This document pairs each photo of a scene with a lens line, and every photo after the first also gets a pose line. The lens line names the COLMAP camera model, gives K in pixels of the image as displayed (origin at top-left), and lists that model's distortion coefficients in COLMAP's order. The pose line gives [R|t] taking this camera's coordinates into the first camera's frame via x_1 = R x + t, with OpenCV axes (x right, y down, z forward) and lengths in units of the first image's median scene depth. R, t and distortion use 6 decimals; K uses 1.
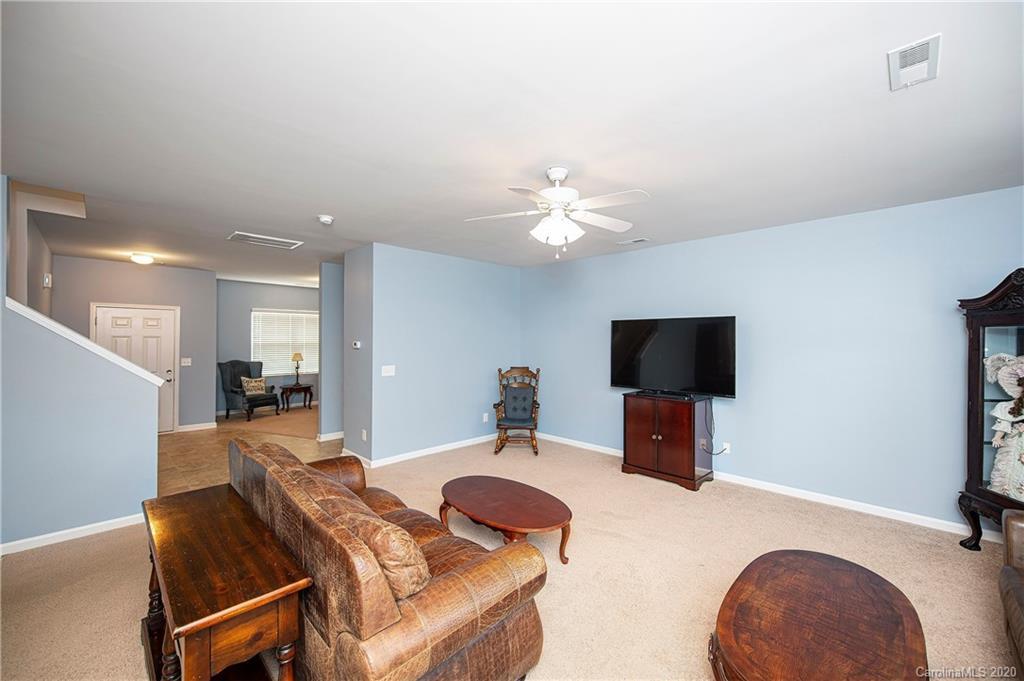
lens RADIAL K [[417.4, 0, 514.4], [0, 417.4, 327.6], [0, 0, 1]] dist [0.001798, 0.000169]
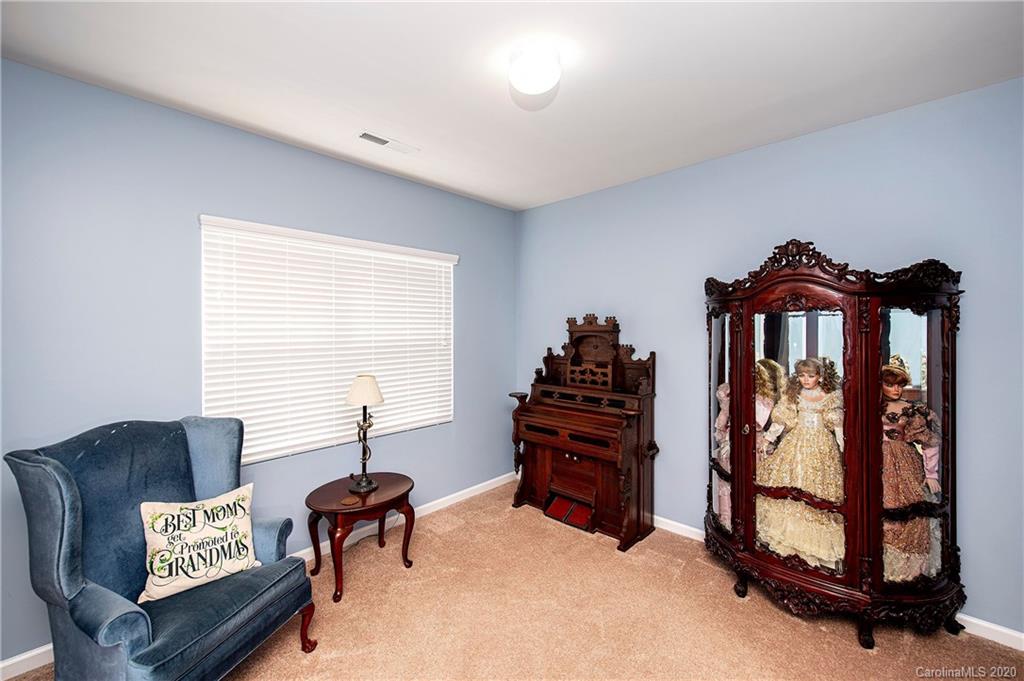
lens RADIAL K [[417.4, 0, 514.4], [0, 417.4, 327.6], [0, 0, 1]] dist [0.001798, 0.000169]
pose [[0.999787, 0.007450, 0.019273, -0.458068], [-0.007969, 0.999604, 0.026978, 0.017577], [-0.019064, -0.027126, 0.999450, 0.768686]]
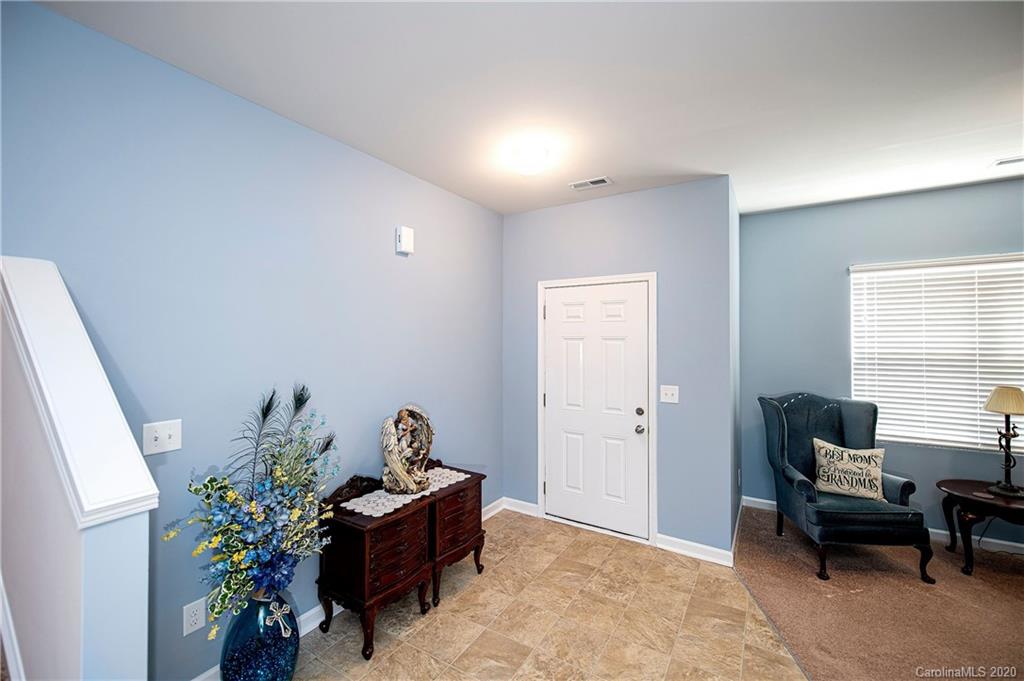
lens RADIAL K [[413.0, 0, 524.2], [0, 413.0, 339.1], [0, 0, 1]] dist [-0.000501, -0.000084]
pose [[0.229533, 0.001190, -0.973300, -0.331283], [0.025843, 0.999639, 0.007317, 0.013513], [0.972958, -0.026833, 0.229420, 0.635471]]
